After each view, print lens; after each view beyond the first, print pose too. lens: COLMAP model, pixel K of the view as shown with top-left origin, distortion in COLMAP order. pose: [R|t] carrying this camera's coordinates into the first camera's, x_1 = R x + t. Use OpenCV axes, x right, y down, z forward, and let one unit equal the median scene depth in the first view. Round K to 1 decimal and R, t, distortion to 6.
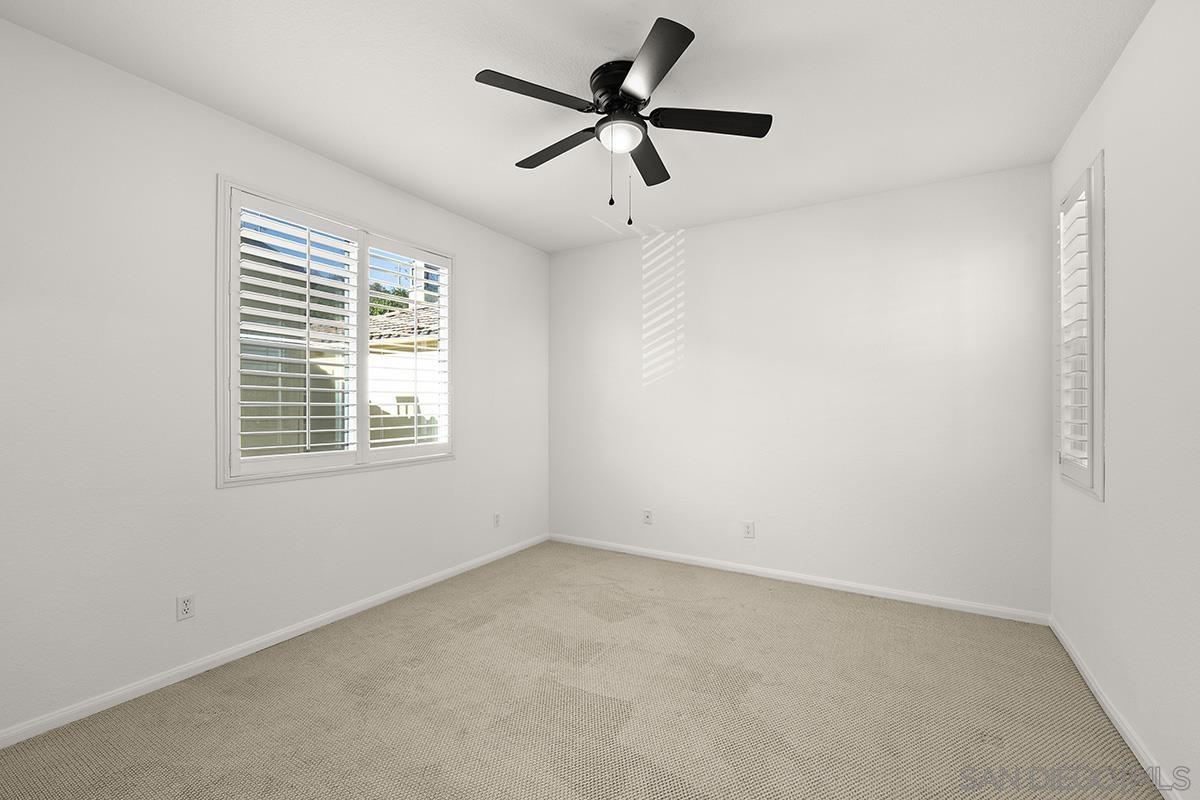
lens RADIAL K [[493.9, 0, 600.9], [0, 493.9, 401.7], [0, 0, 1]] dist [0.000457, -0.000045]
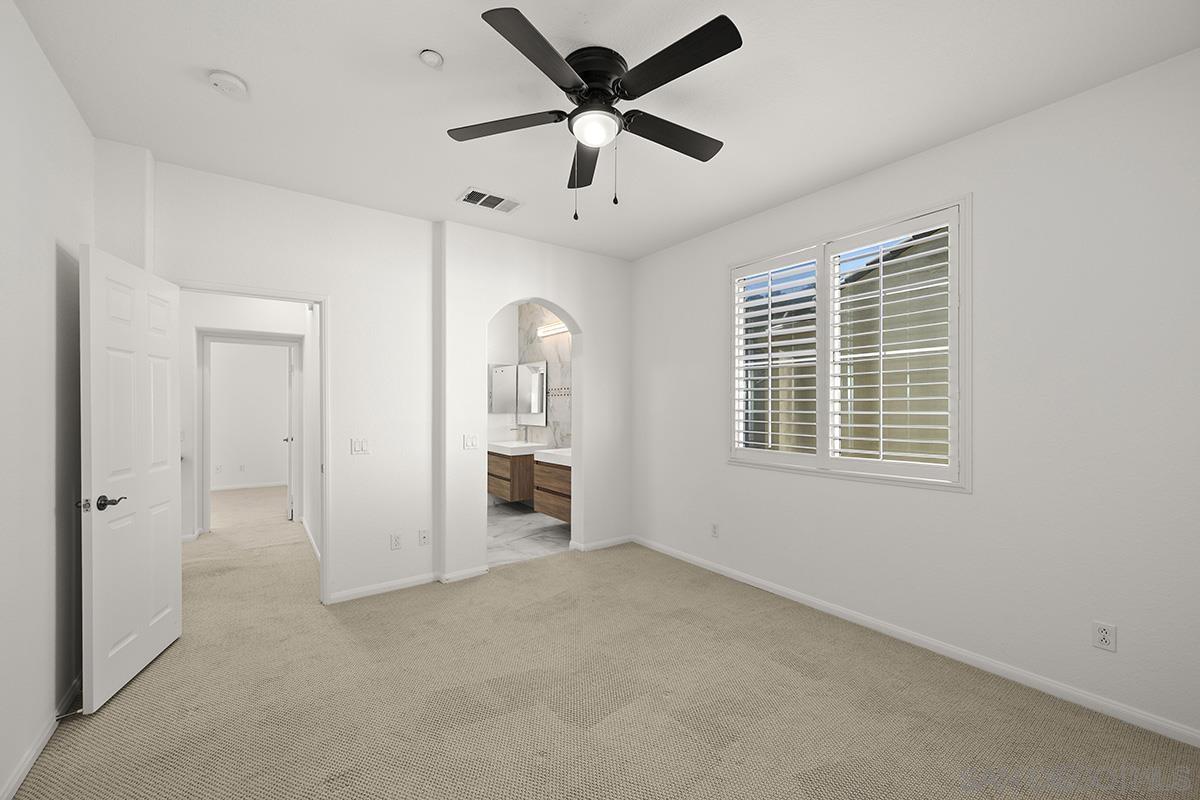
lens RADIAL K [[473.9, 0, 598.6], [0, 473.9, 406.0], [0, 0, 1]] dist [-0.001506, -0.000147]
pose [[-0.397443, 0.002244, -0.917624, 0.640386], [0.009114, 0.999957, -0.001502, -0.011763], [0.917582, -0.008960, -0.397446, 1.000826]]
